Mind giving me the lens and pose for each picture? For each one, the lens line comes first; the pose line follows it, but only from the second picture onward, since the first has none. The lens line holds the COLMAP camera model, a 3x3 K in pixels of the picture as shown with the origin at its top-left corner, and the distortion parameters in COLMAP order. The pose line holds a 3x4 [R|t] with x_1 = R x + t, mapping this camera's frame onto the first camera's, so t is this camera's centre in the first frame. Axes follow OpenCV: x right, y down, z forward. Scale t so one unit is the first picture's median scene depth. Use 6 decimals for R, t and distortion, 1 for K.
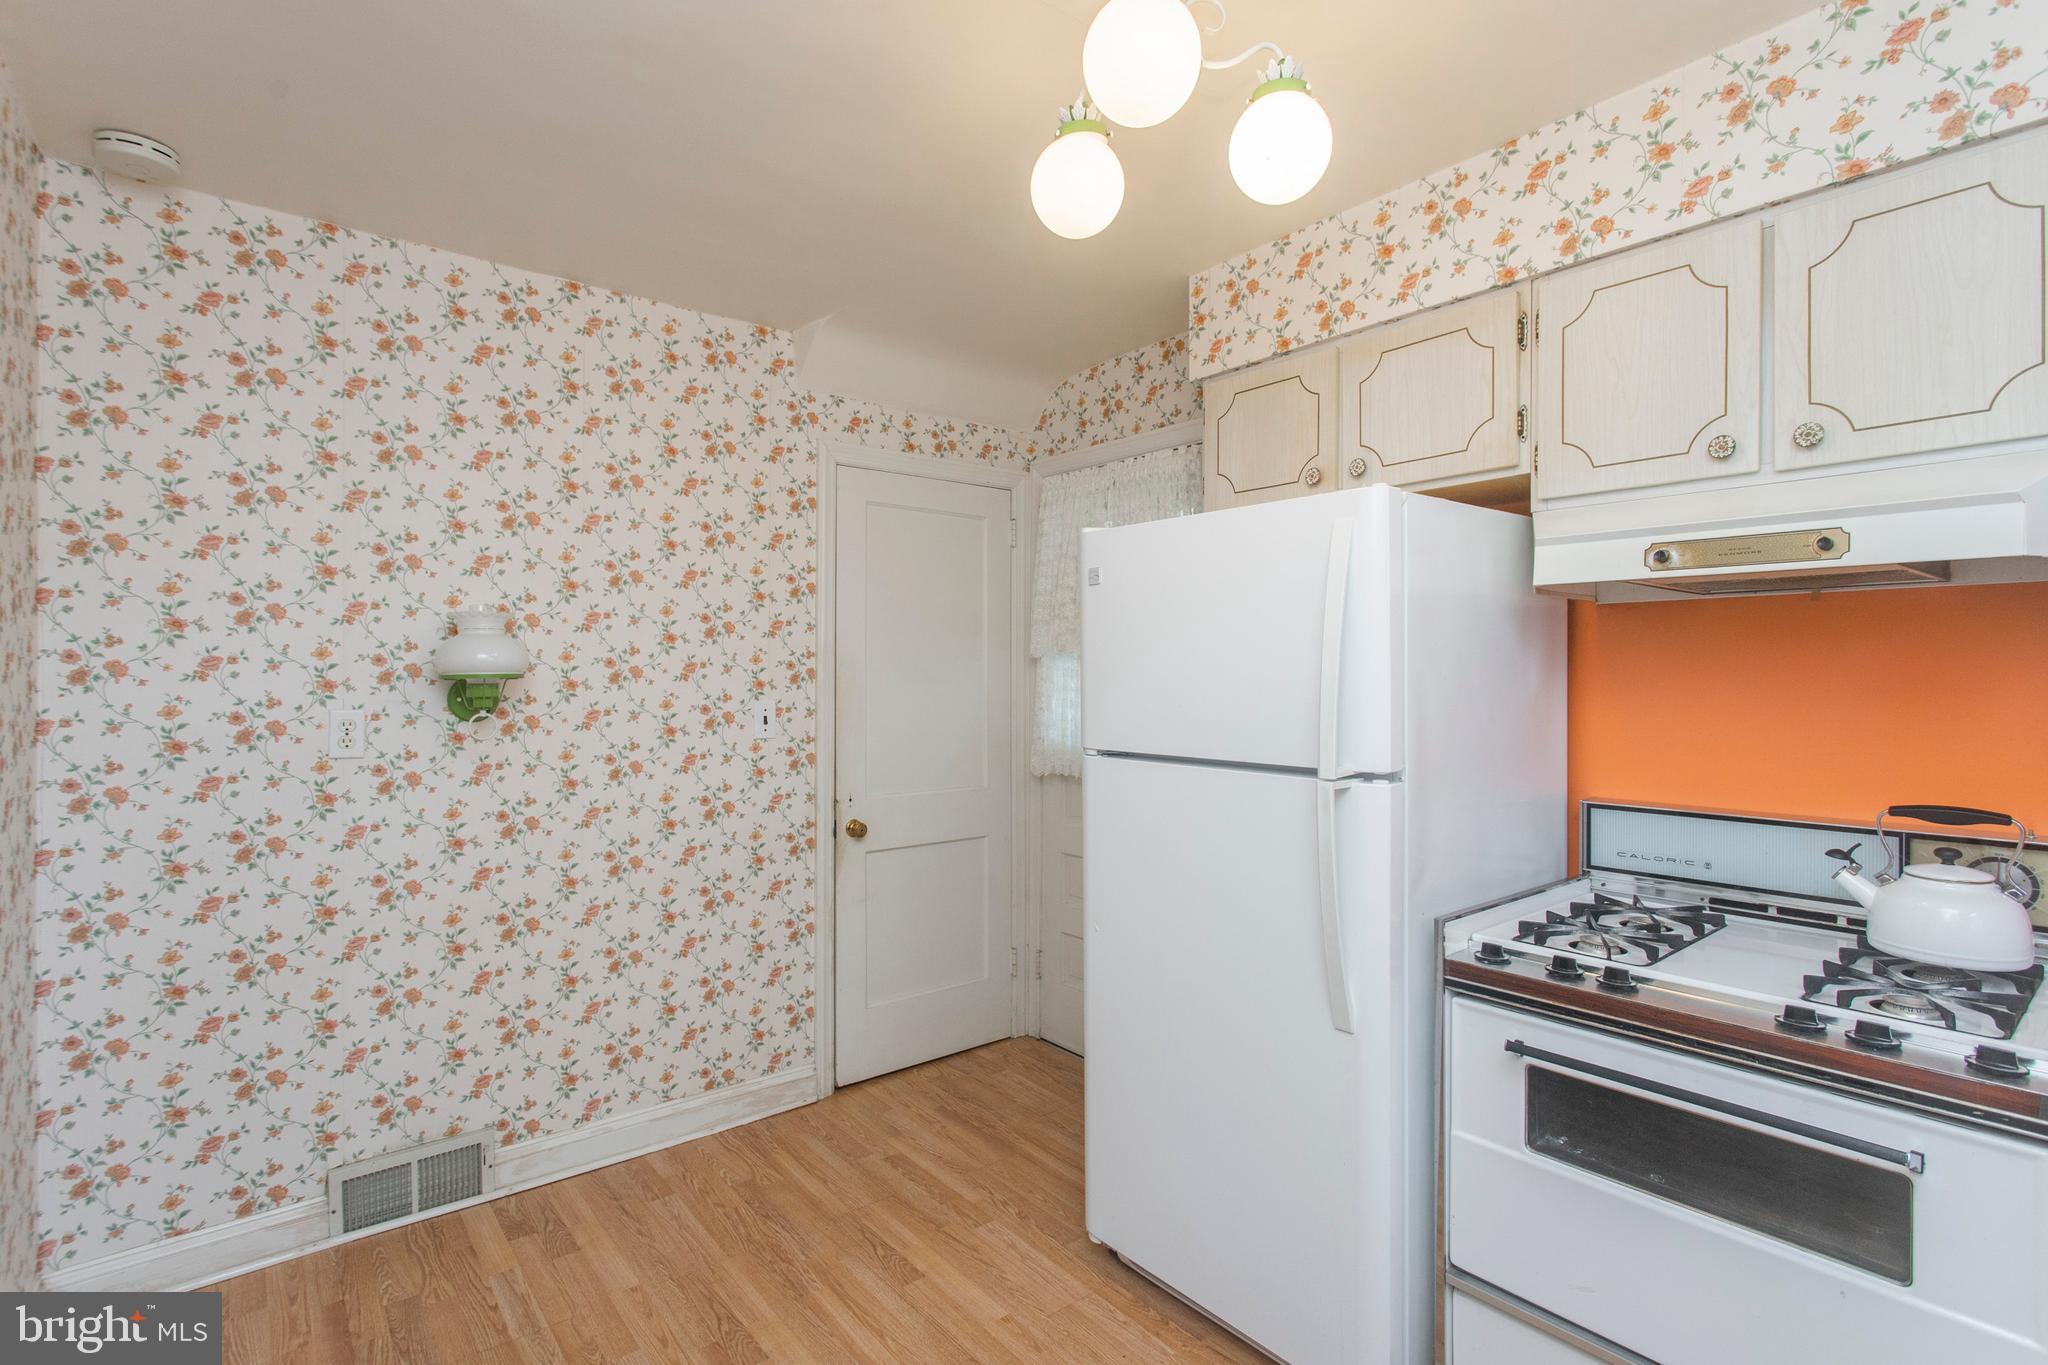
lens RADIAL K [[983.7, 0, 1073.1], [0, 983.7, 671.2], [0, 0, 1]] dist [-0.004819, 0.003810]
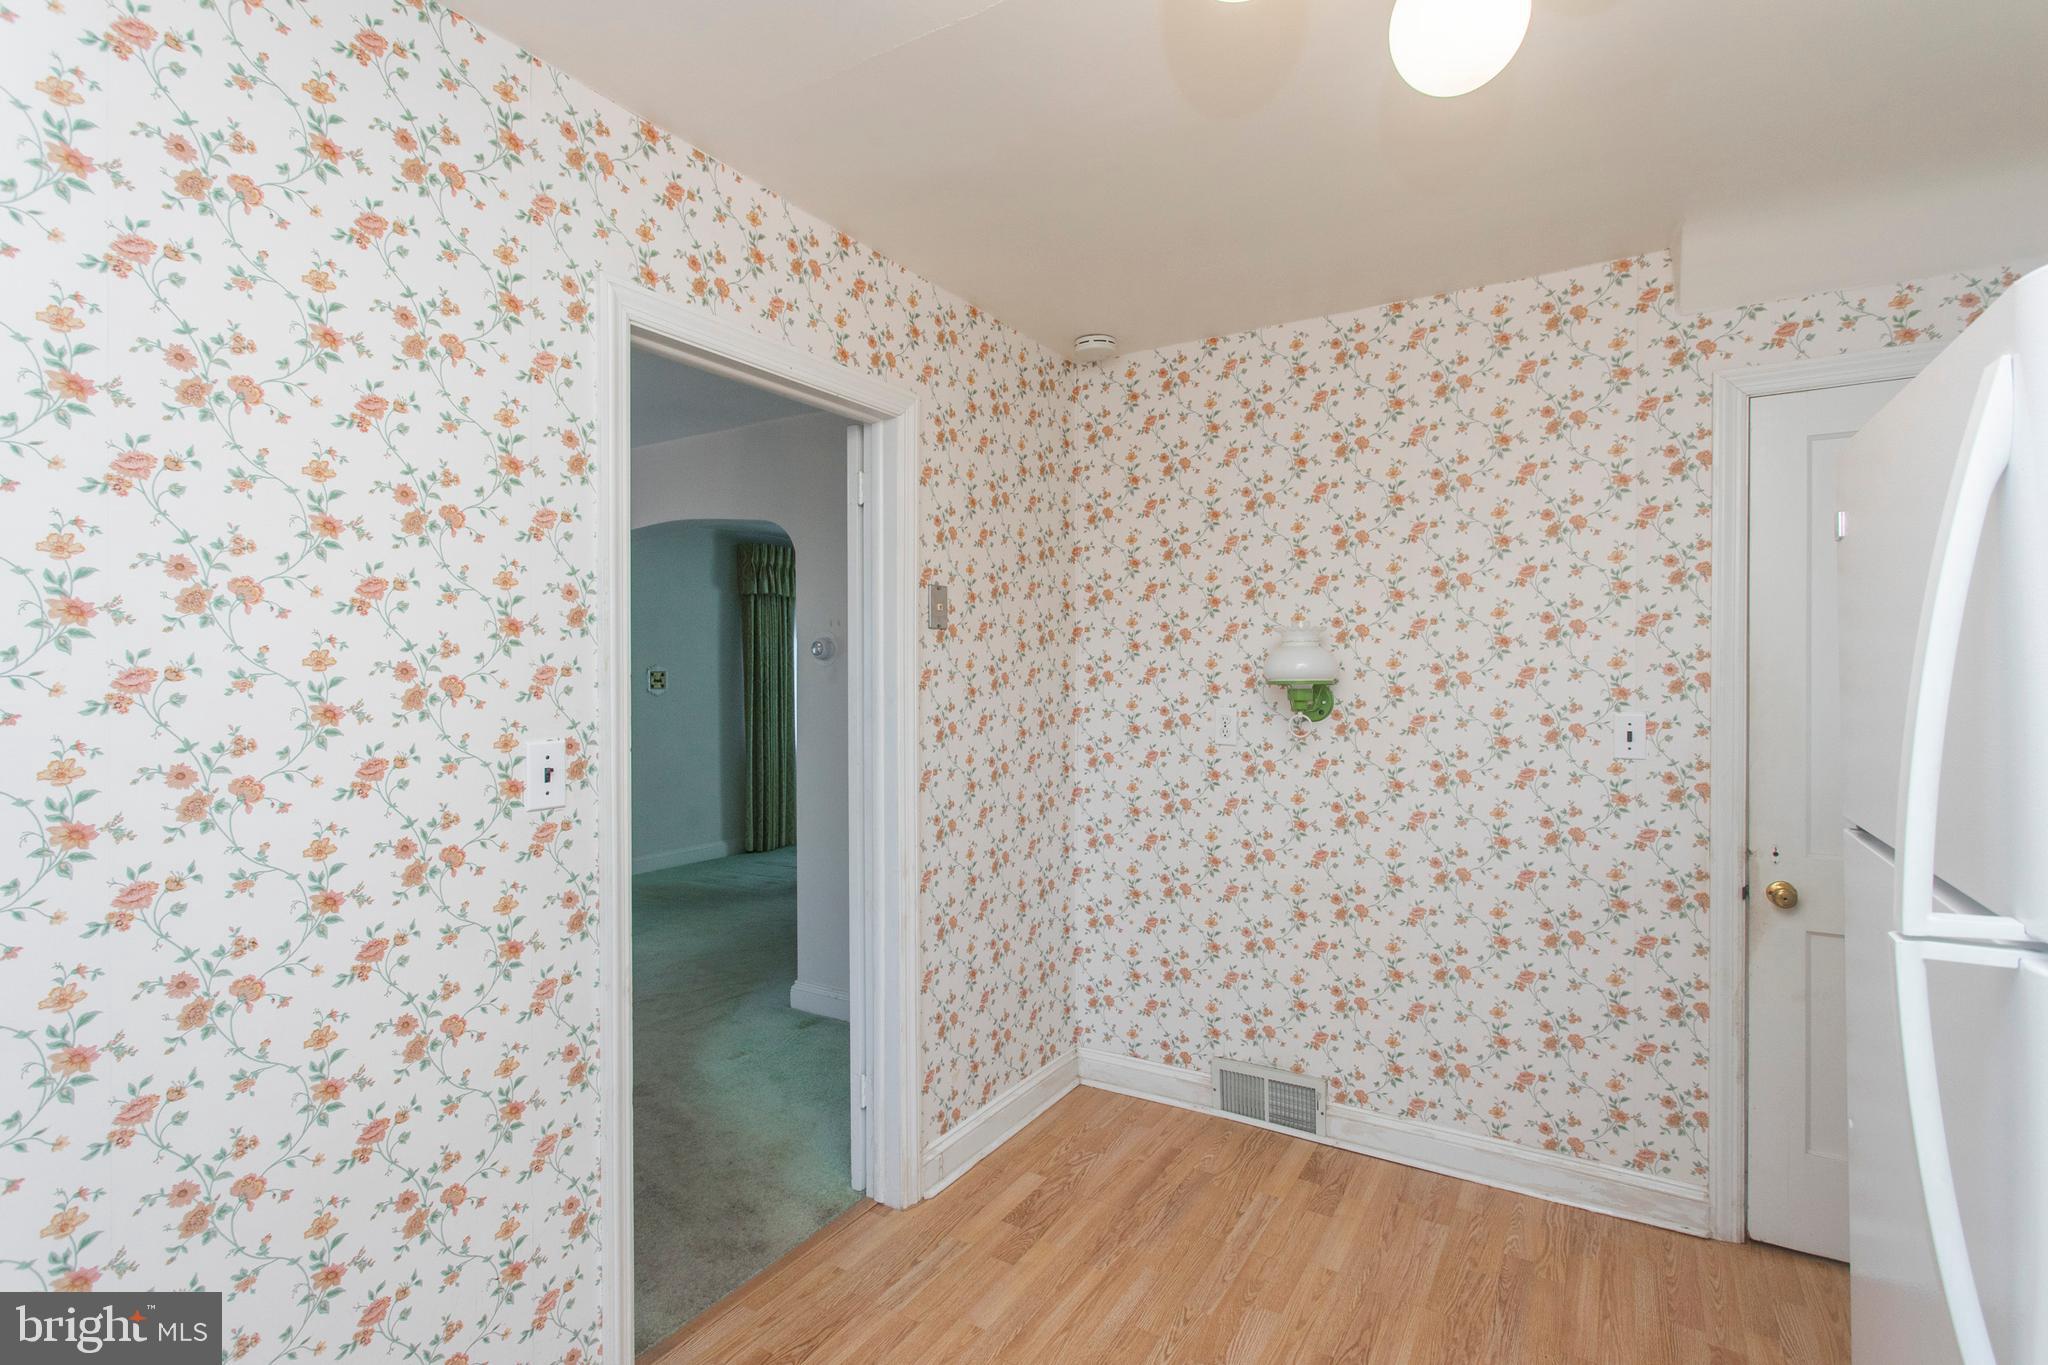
lens RADIAL K [[983.7, 0, 1025.9], [0, 983.7, 680.9], [0, 0, 1]] dist [-0.004819, 0.003810]
pose [[0.303906, -0.000508, -0.952702, 0.321570], [0.000968, 1.000000, -0.000224, 0.003161], [0.952702, -0.000854, 0.303906, 0.274315]]
